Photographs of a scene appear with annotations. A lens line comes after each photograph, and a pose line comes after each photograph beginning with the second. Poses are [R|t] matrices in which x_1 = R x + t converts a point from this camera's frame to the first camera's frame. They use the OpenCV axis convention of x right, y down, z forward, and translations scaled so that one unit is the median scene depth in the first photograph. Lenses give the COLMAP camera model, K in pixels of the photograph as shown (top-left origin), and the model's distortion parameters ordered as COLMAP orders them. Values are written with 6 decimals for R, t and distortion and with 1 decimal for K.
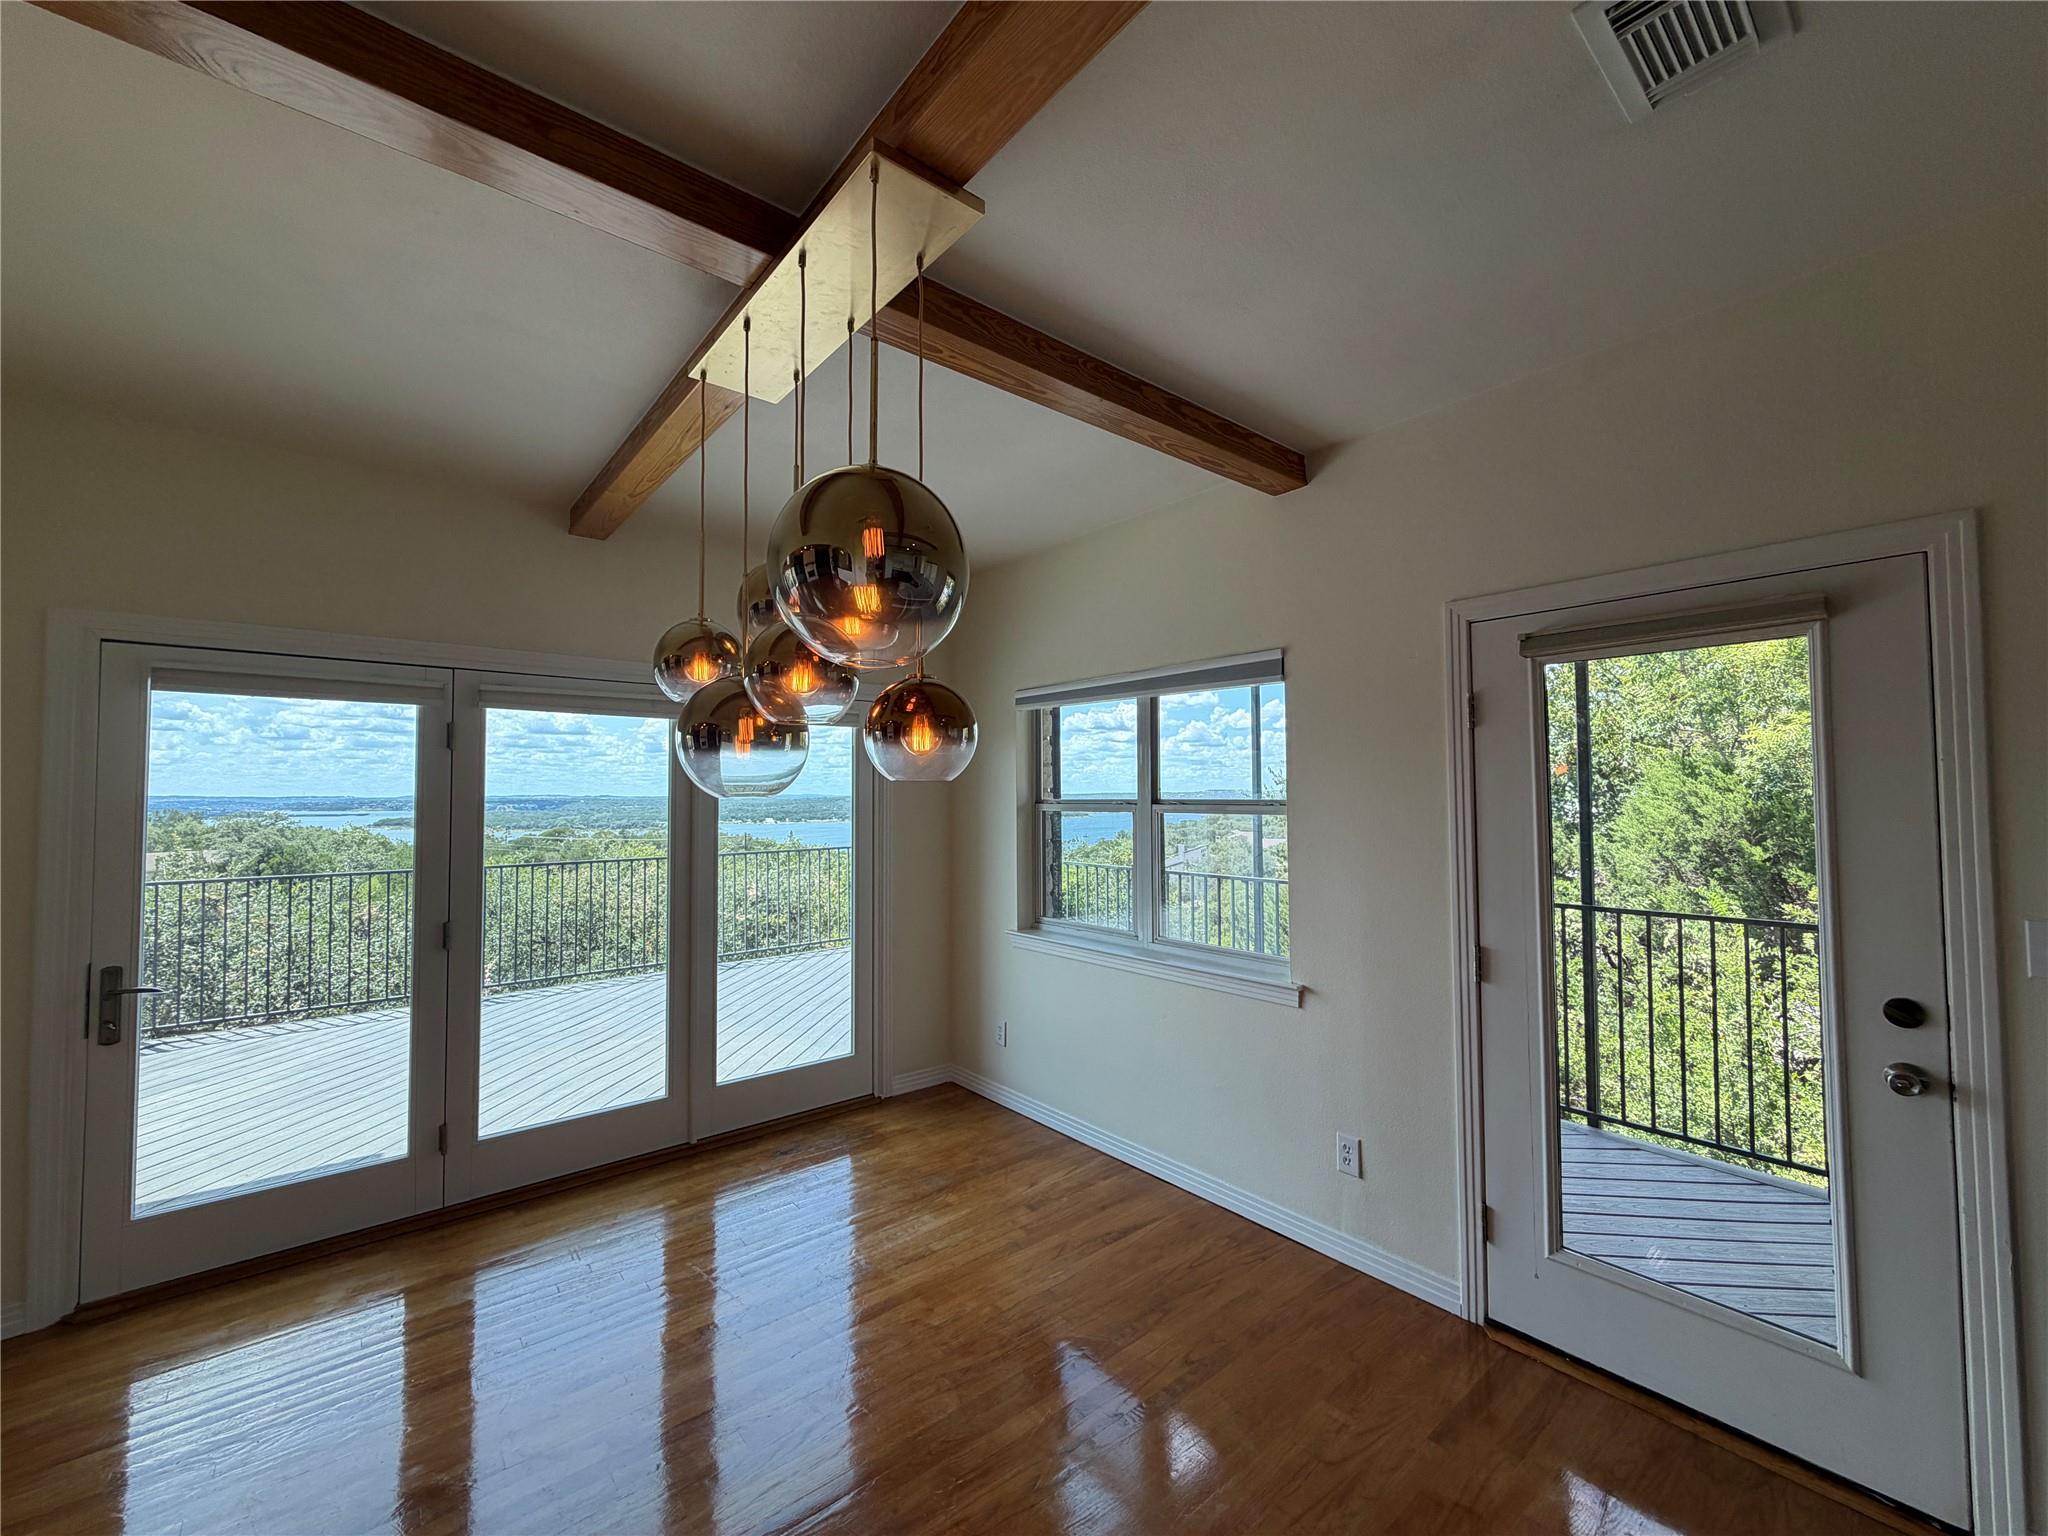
lens RADIAL K [[816.4, 0, 1030.4], [0, 816.4, 767.7], [0, 0, 1]] dist [-0.001603, 0.000127]
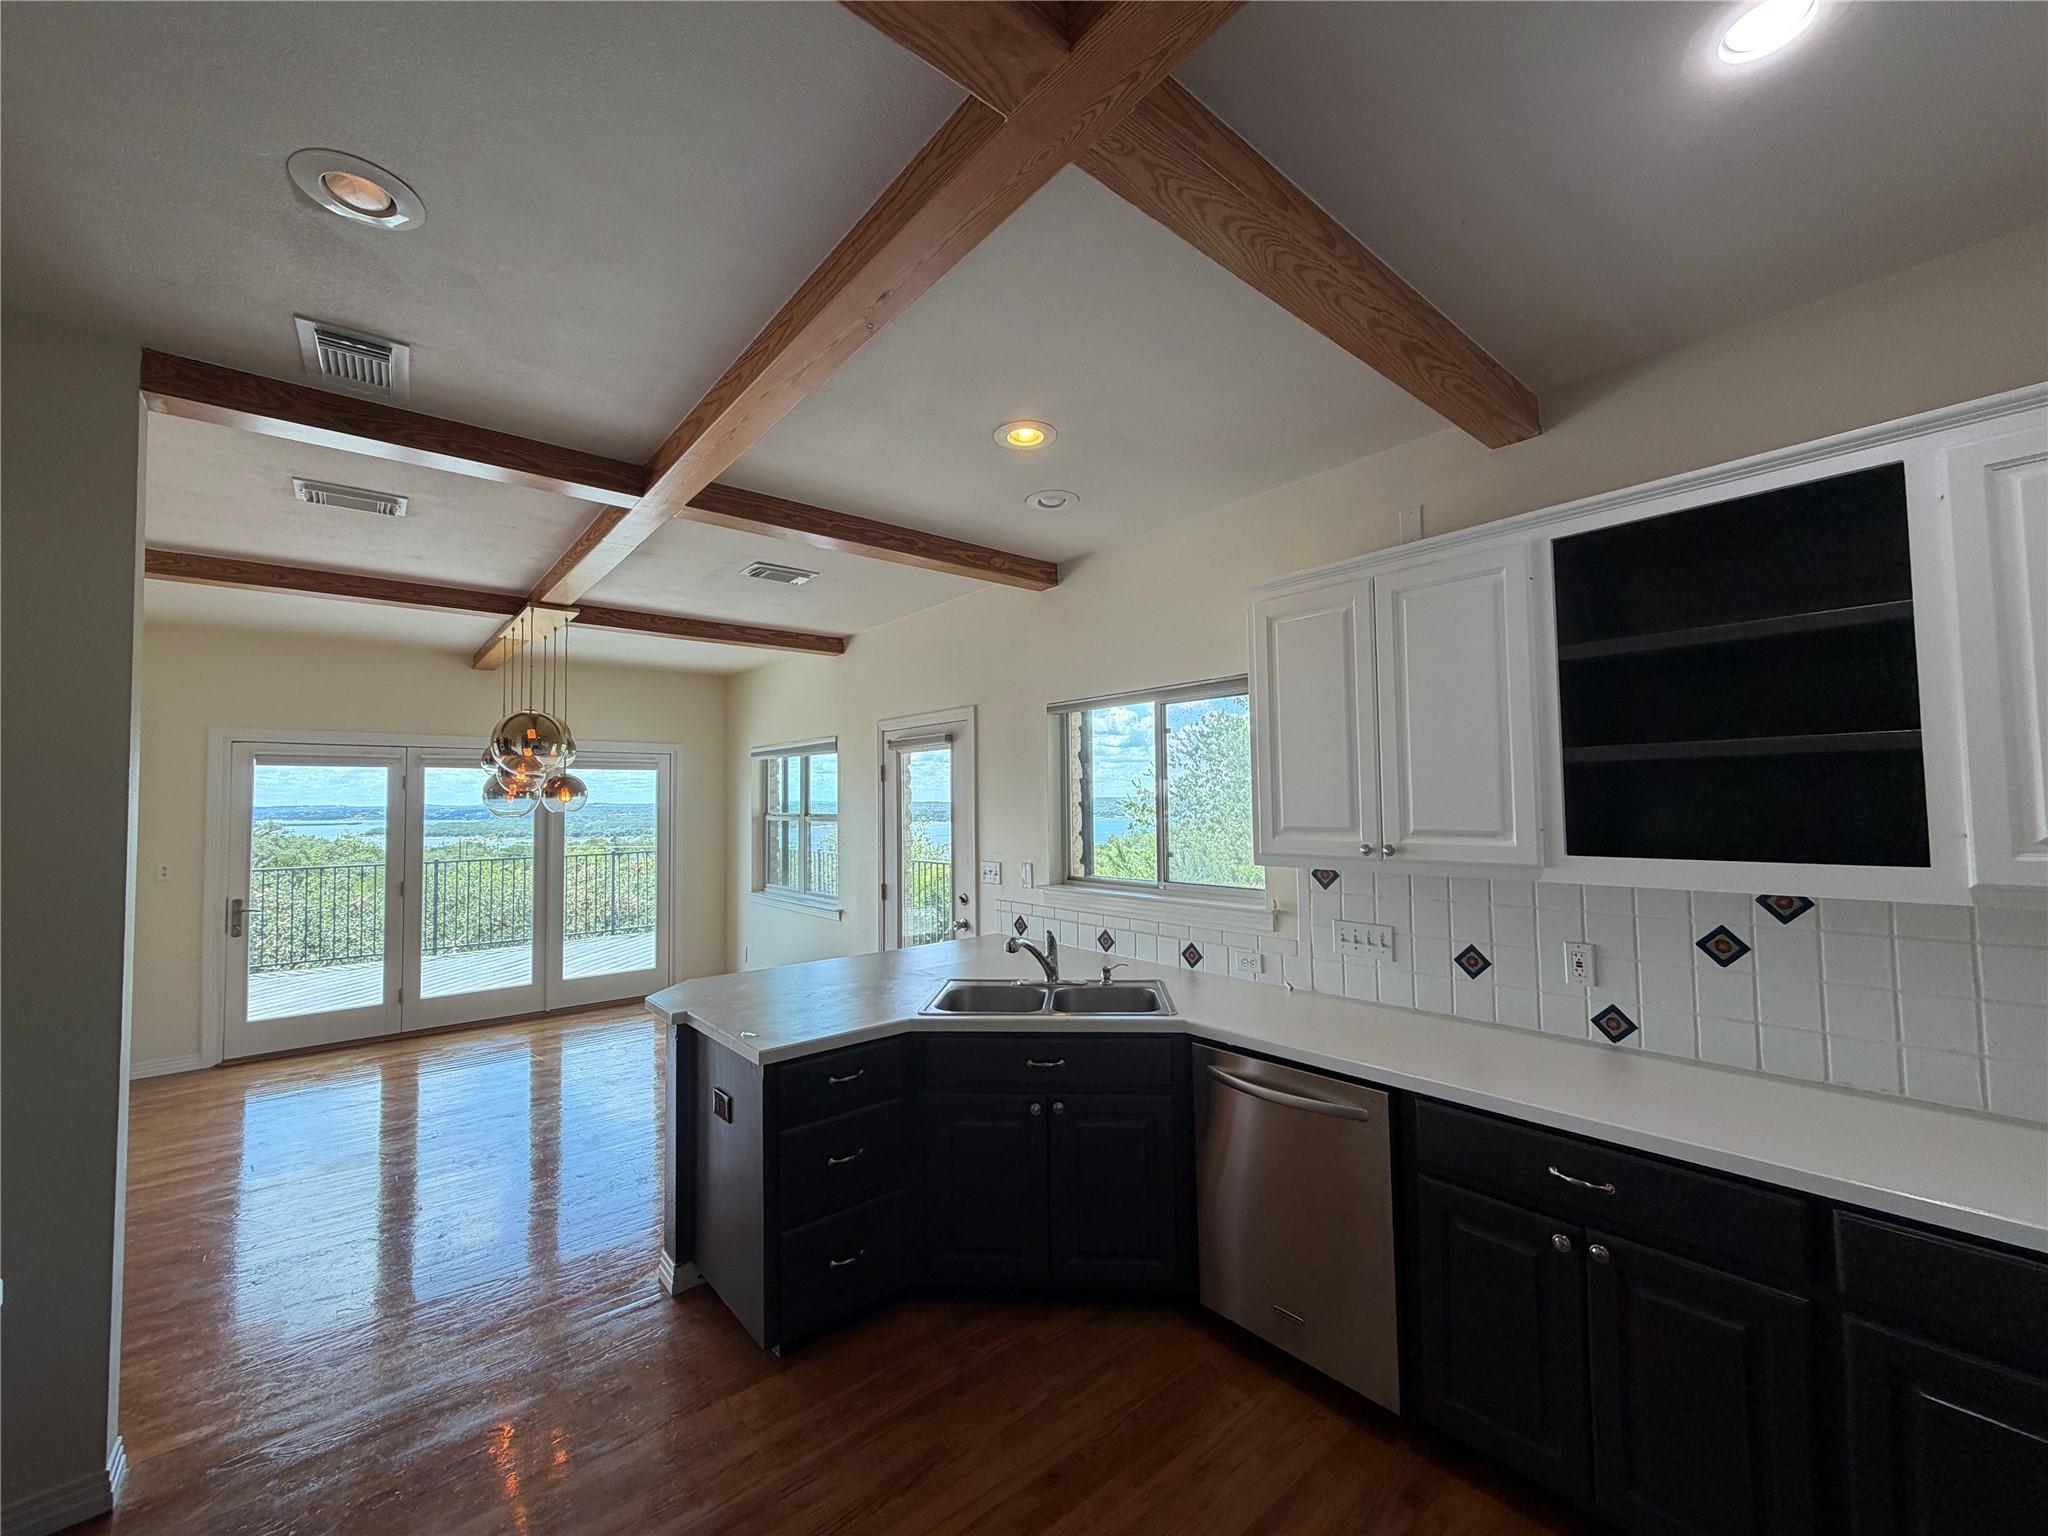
lens RADIAL K [[816.4, 0, 1028.5], [0, 816.4, 766.4], [0, 0, 1]] dist [-0.001603, 0.000127]
pose [[0.999971, -0.006233, 0.004442, 0.758043], [0.006266, 0.999953, -0.007377, -0.057440], [-0.004396, 0.007405, 0.999963, -0.939424]]
